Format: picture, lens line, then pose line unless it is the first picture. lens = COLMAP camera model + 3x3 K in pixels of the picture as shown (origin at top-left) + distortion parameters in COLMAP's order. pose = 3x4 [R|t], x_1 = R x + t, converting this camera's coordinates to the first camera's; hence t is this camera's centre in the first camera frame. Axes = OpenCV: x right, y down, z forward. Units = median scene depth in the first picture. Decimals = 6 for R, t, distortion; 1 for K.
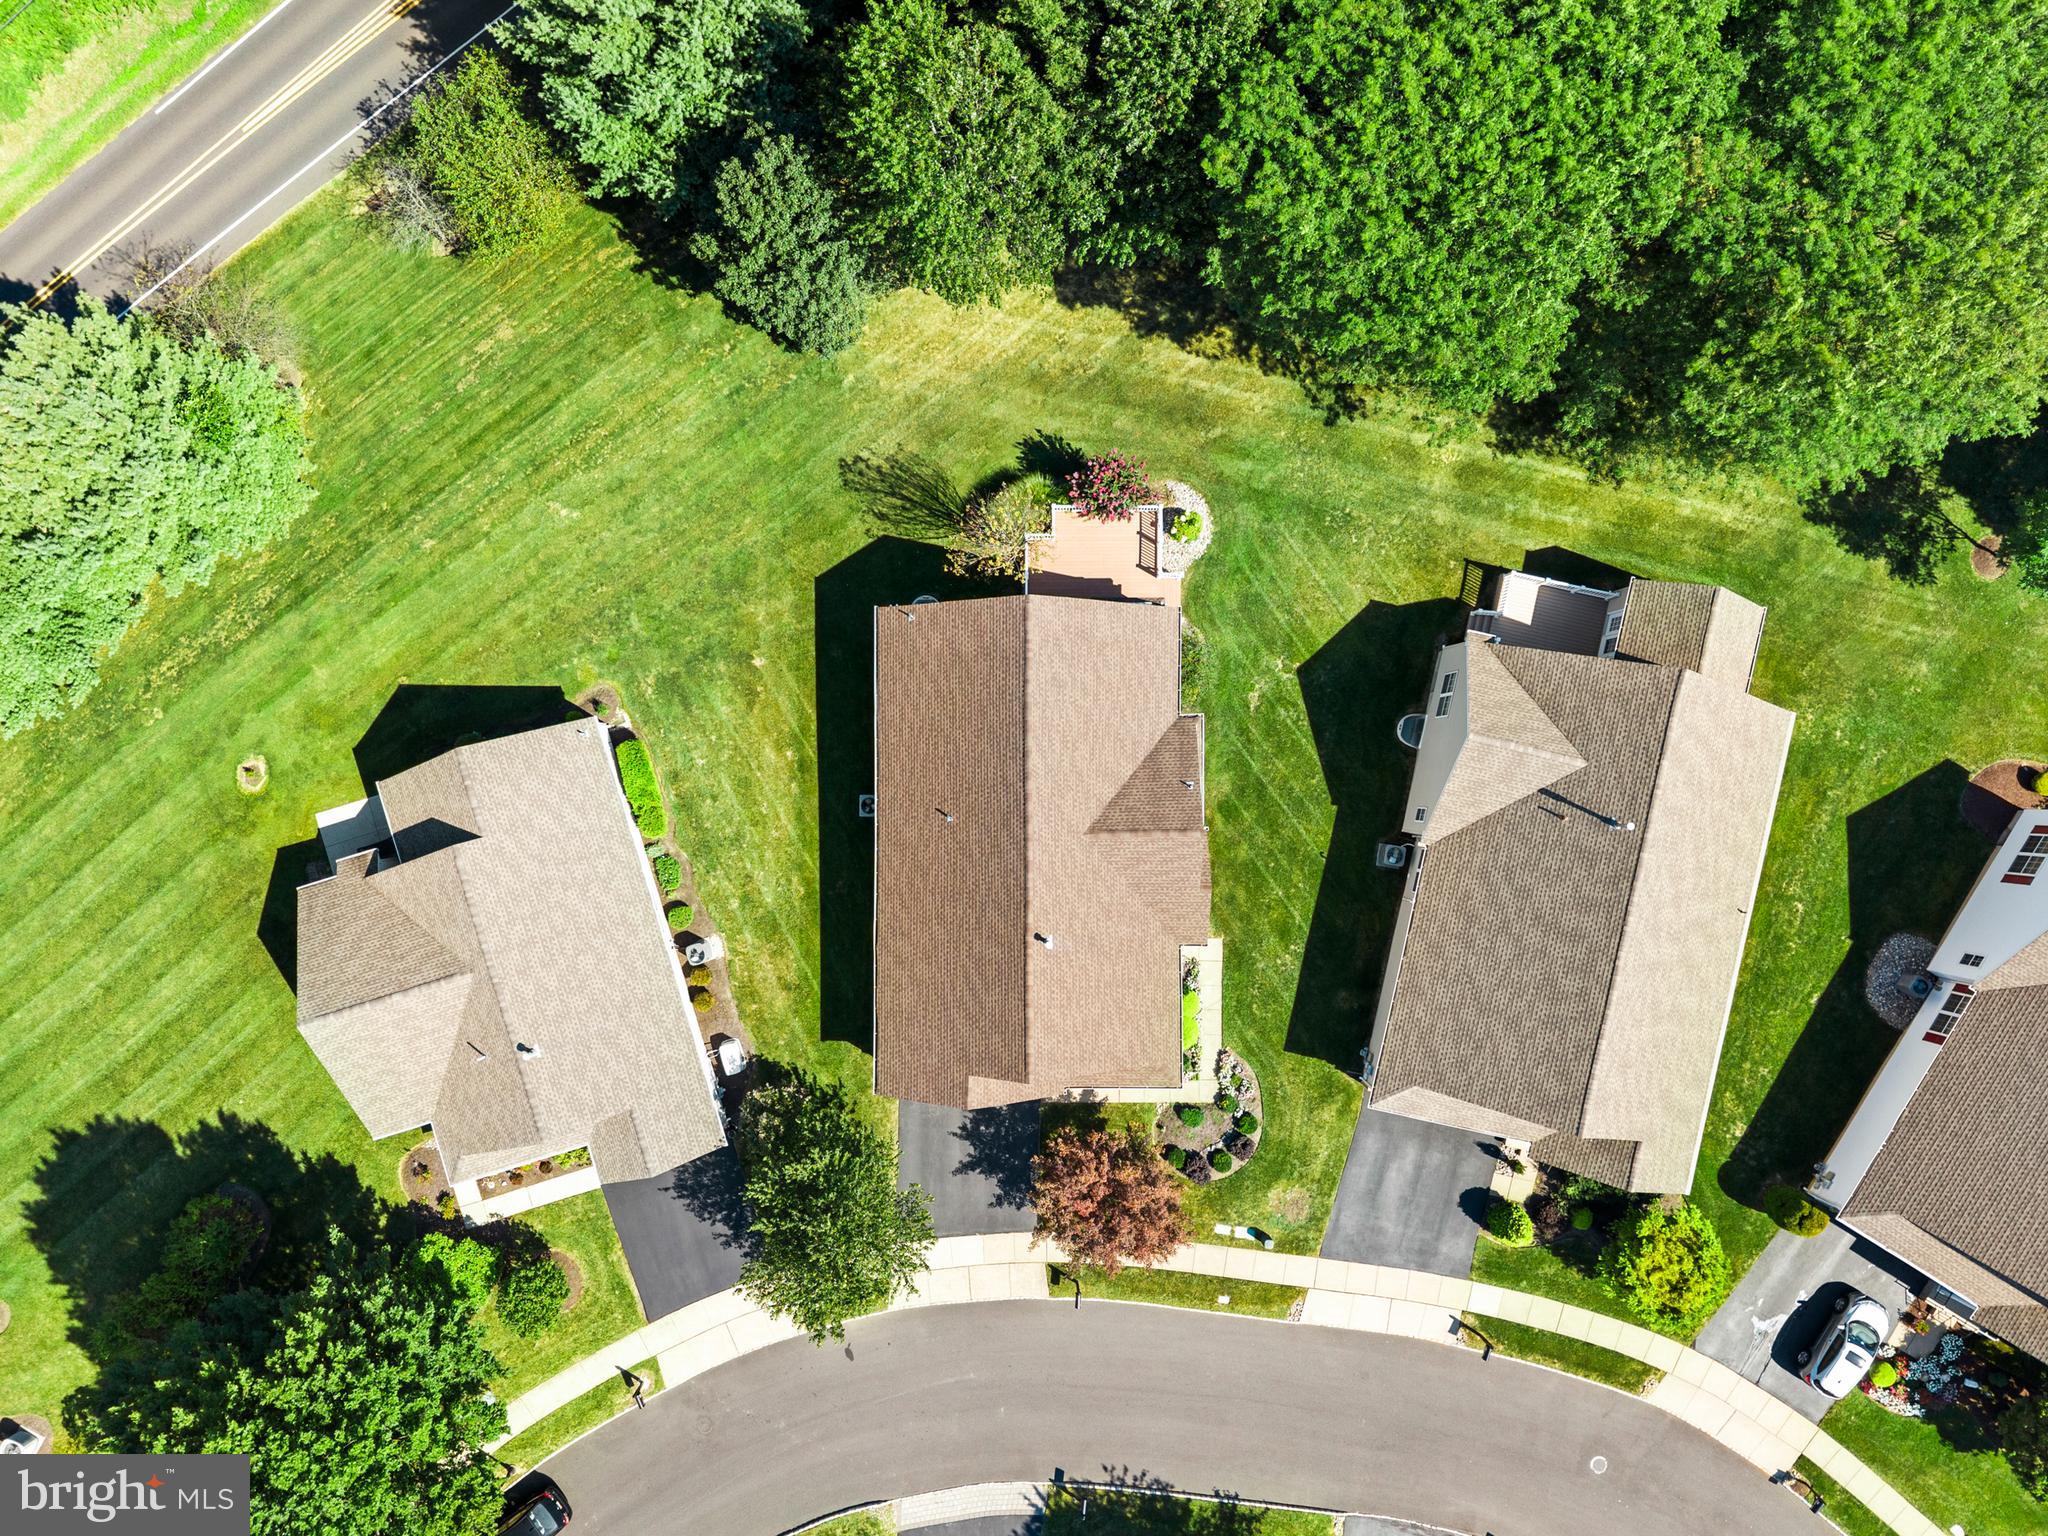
lens RADIAL K [[1373.5, 0, 1013.4], [0, 1373.5, 760.4], [0, 0, 1]] dist [0.020071, -0.003841]
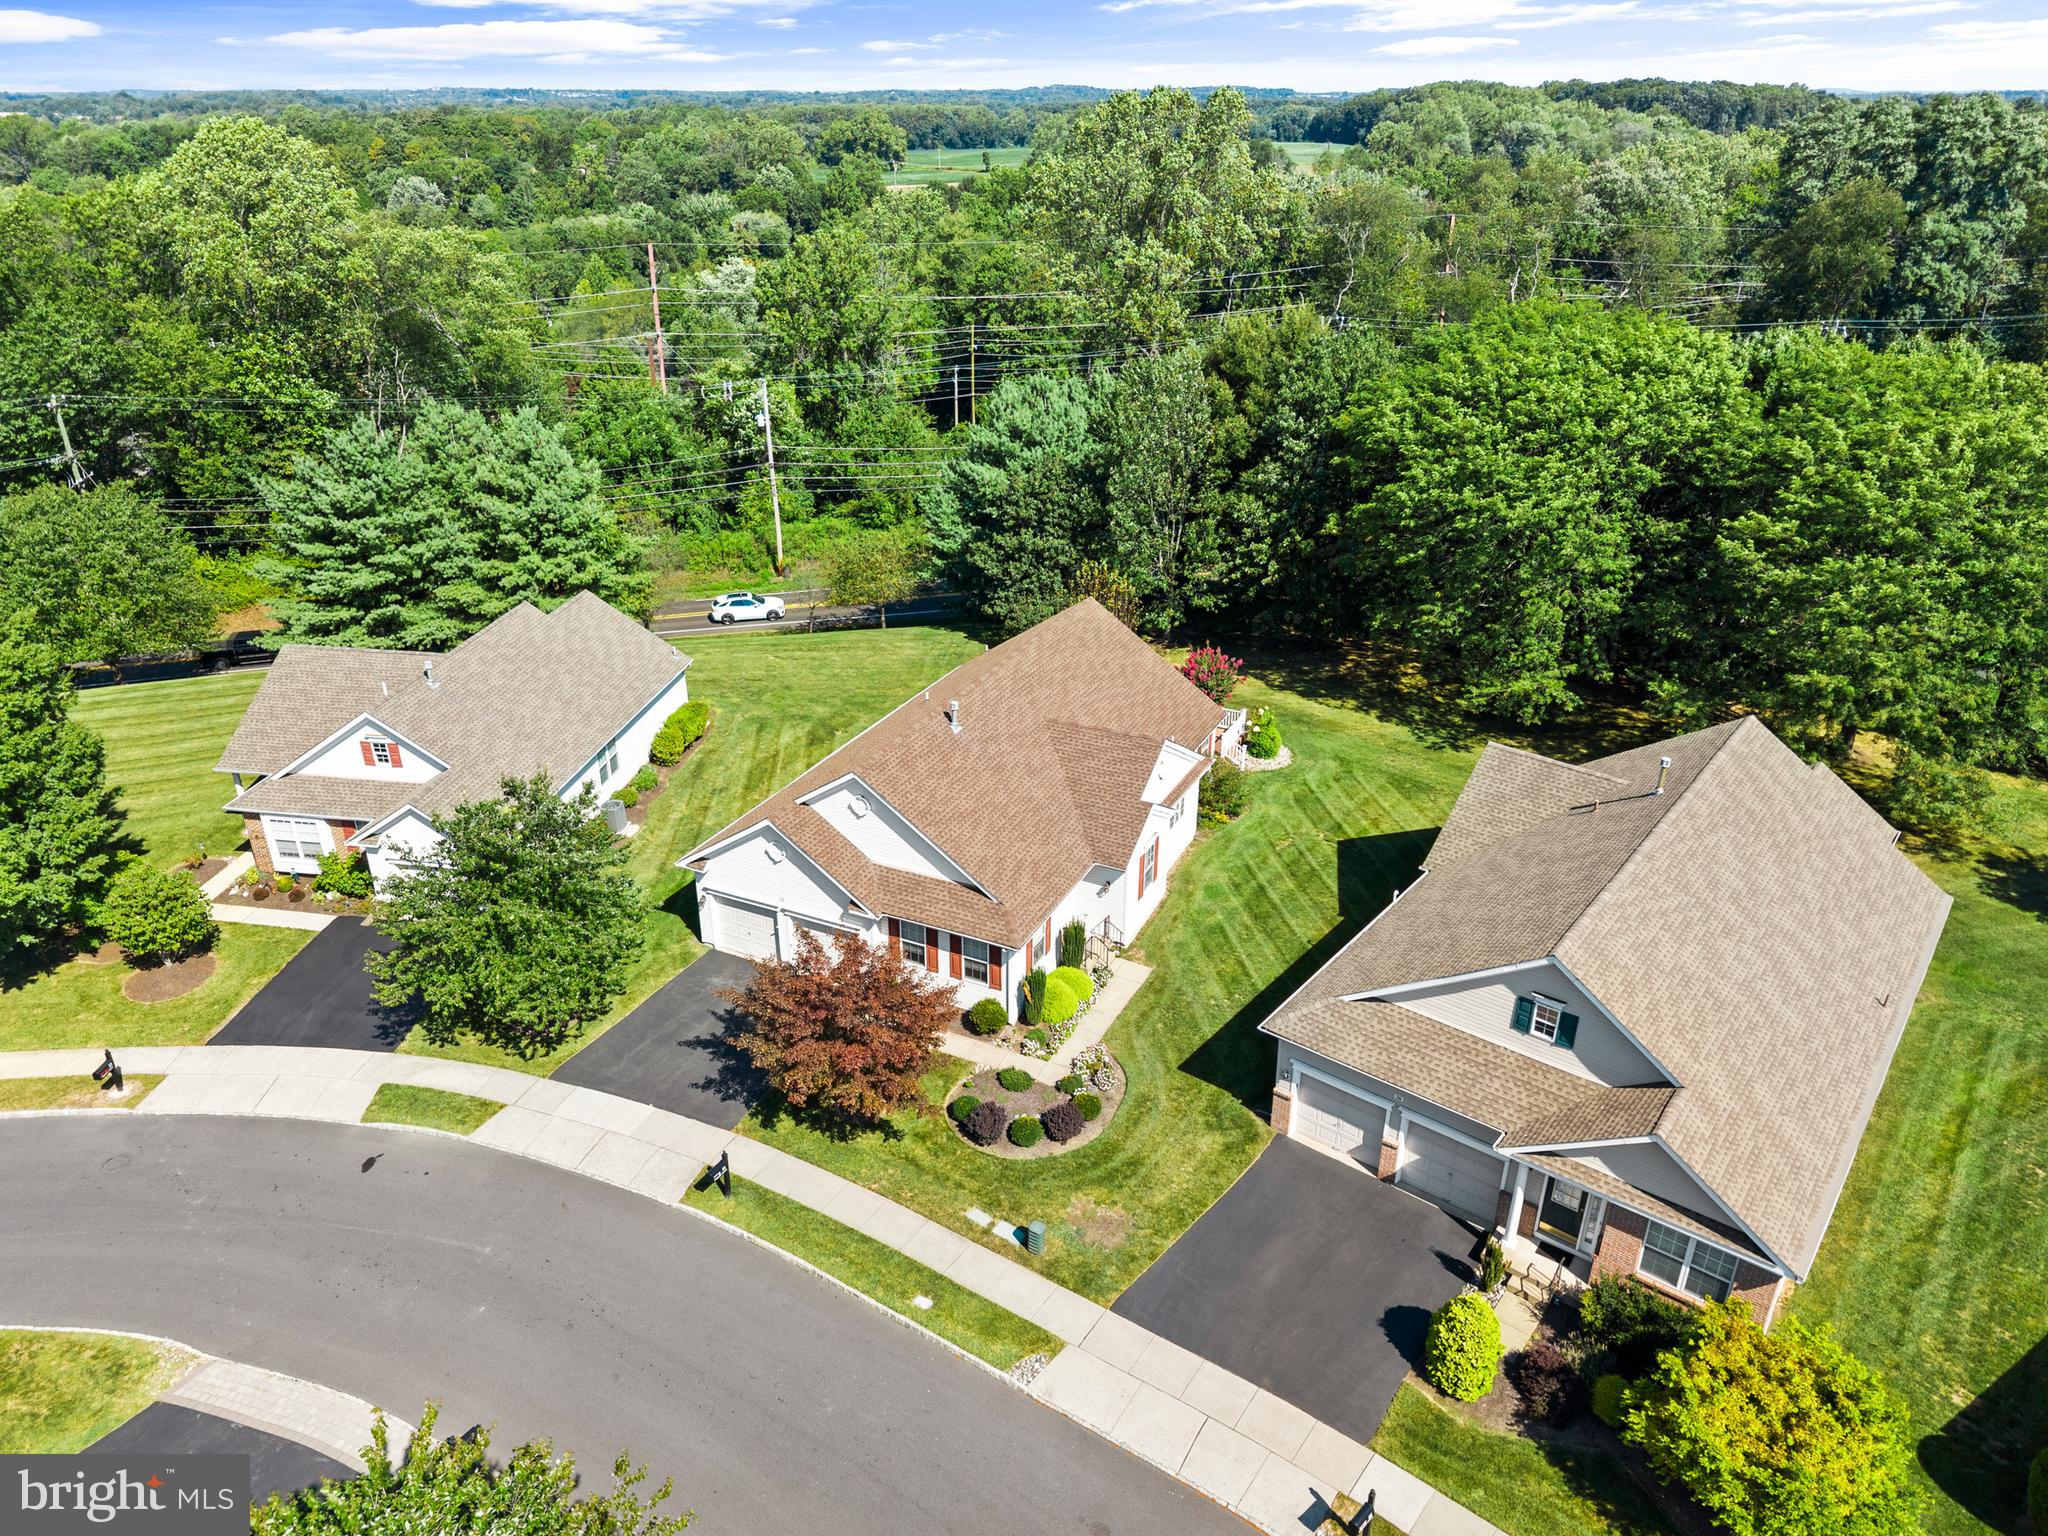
lens RADIAL K [[1373.5, 0, 1013.4], [0, 1373.5, 760.4], [0, 0, 1]] dist [0.020071, -0.003841]
pose [[0.896816, 0.194730, -0.397243, 0.365442], [-0.442397, 0.399768, -0.802789, 0.736624], [0.002478, 0.895693, 0.444666, 0.553716]]
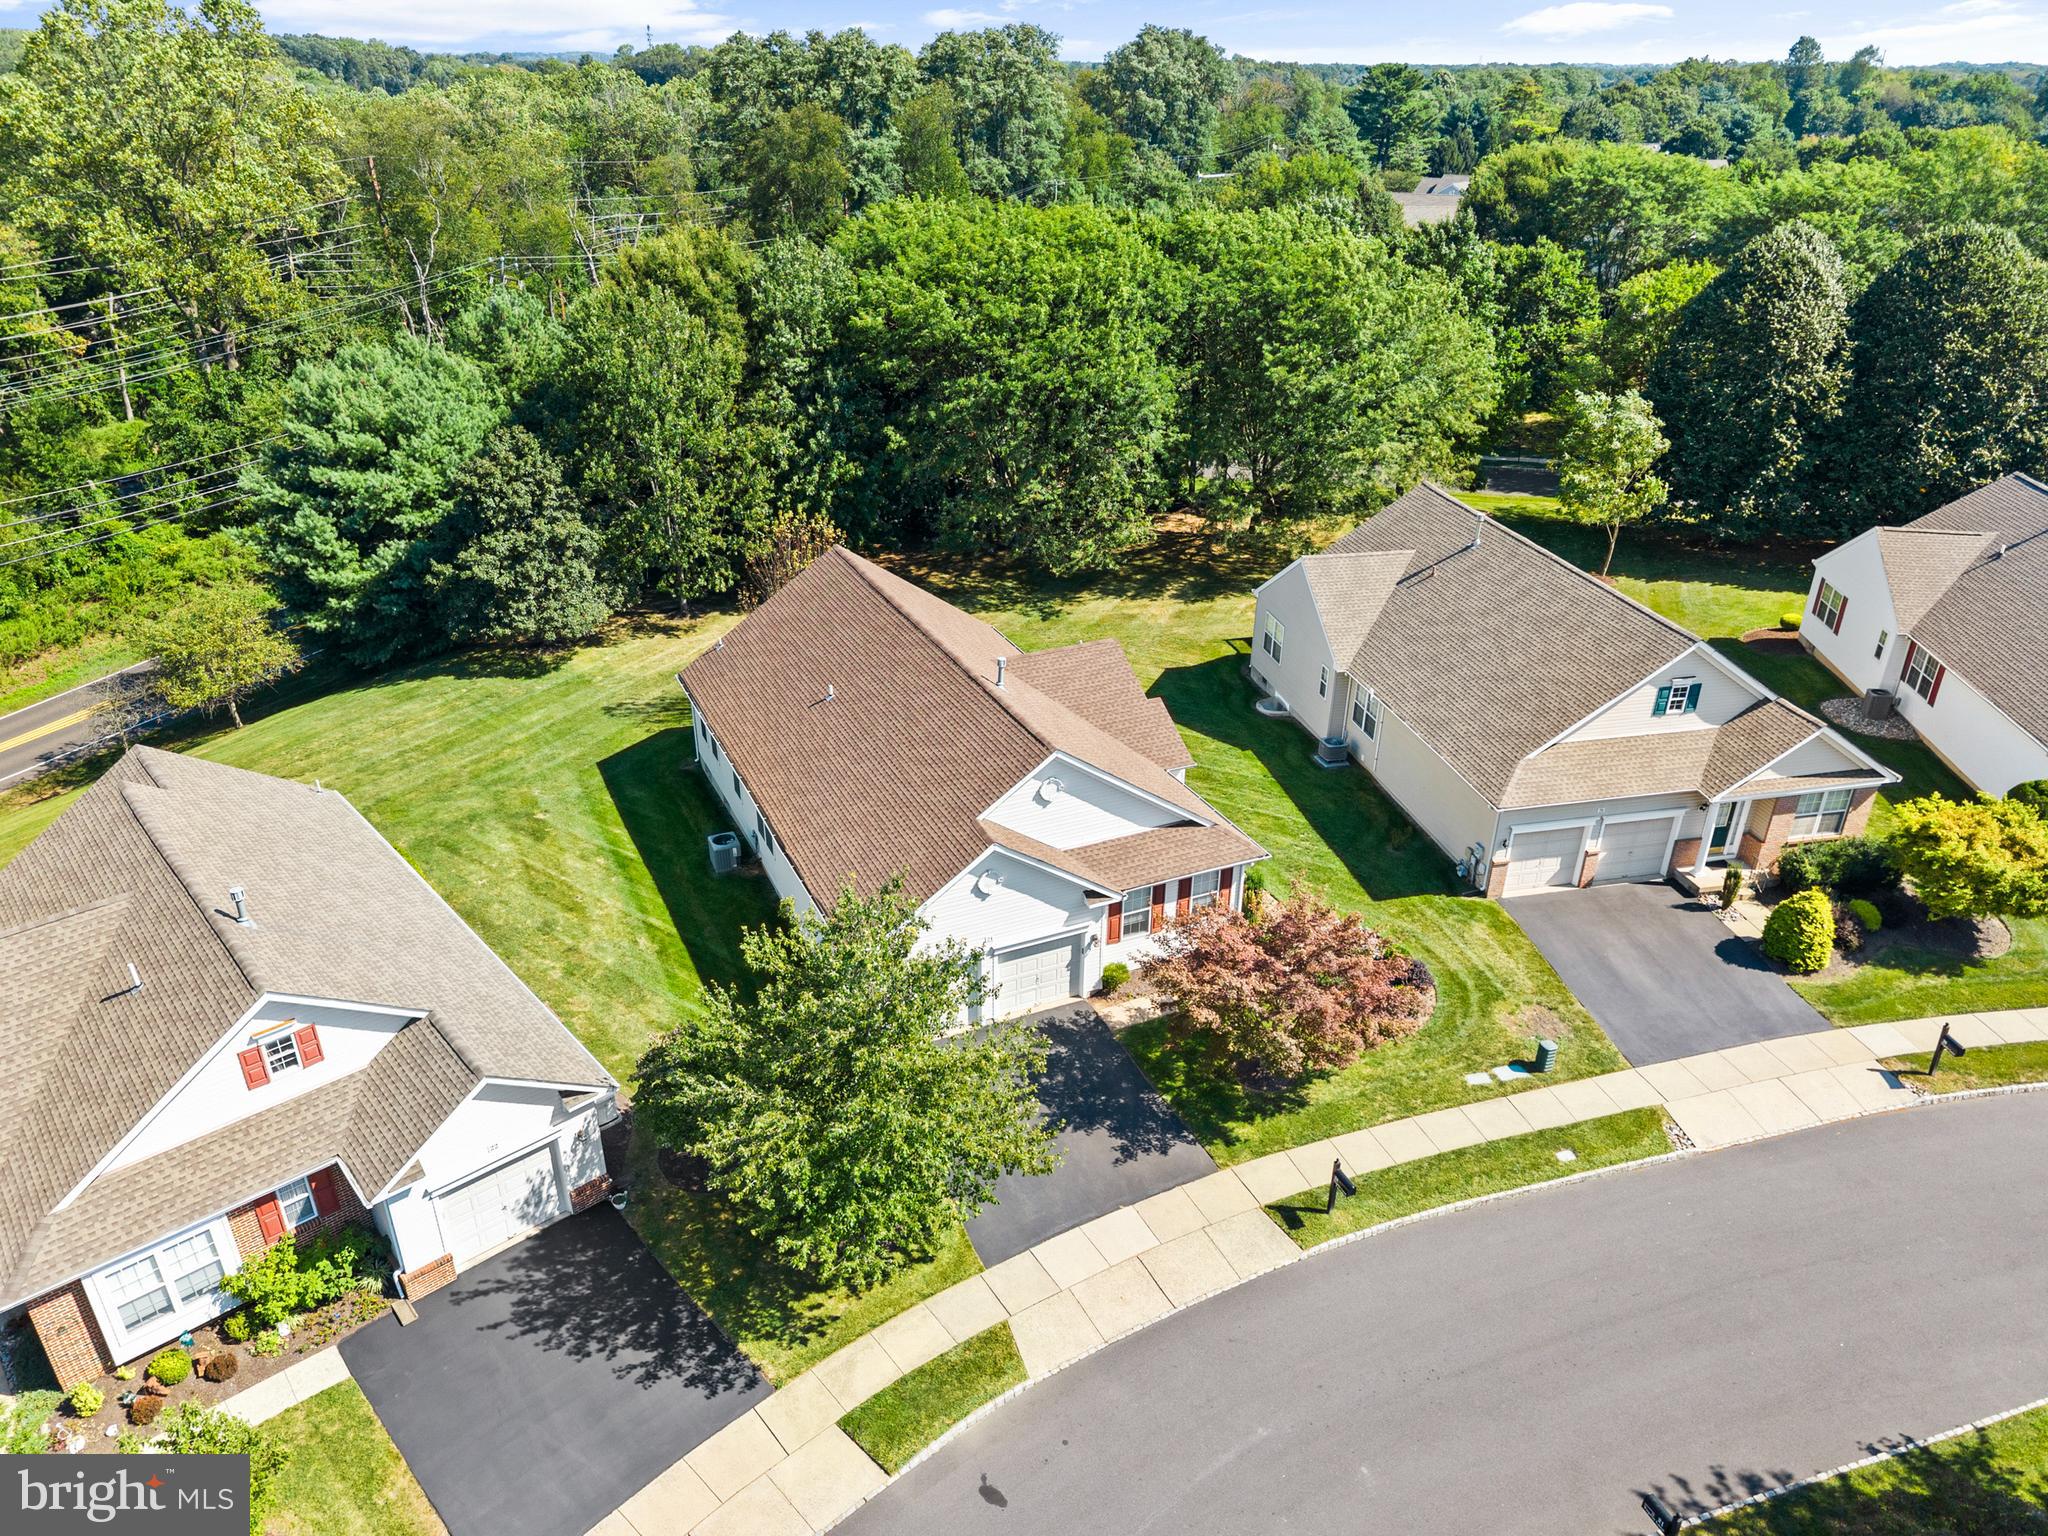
lens RADIAL K [[1373.5, 0, 1013.4], [0, 1373.5, 760.4], [0, 0, 1]] dist [0.020071, -0.003841]
pose [[0.910141, -0.173974, 0.376000, -0.234525], [0.413755, 0.428128, -0.803438, 0.680269], [-0.021198, 0.886814, 0.461640, 0.602938]]
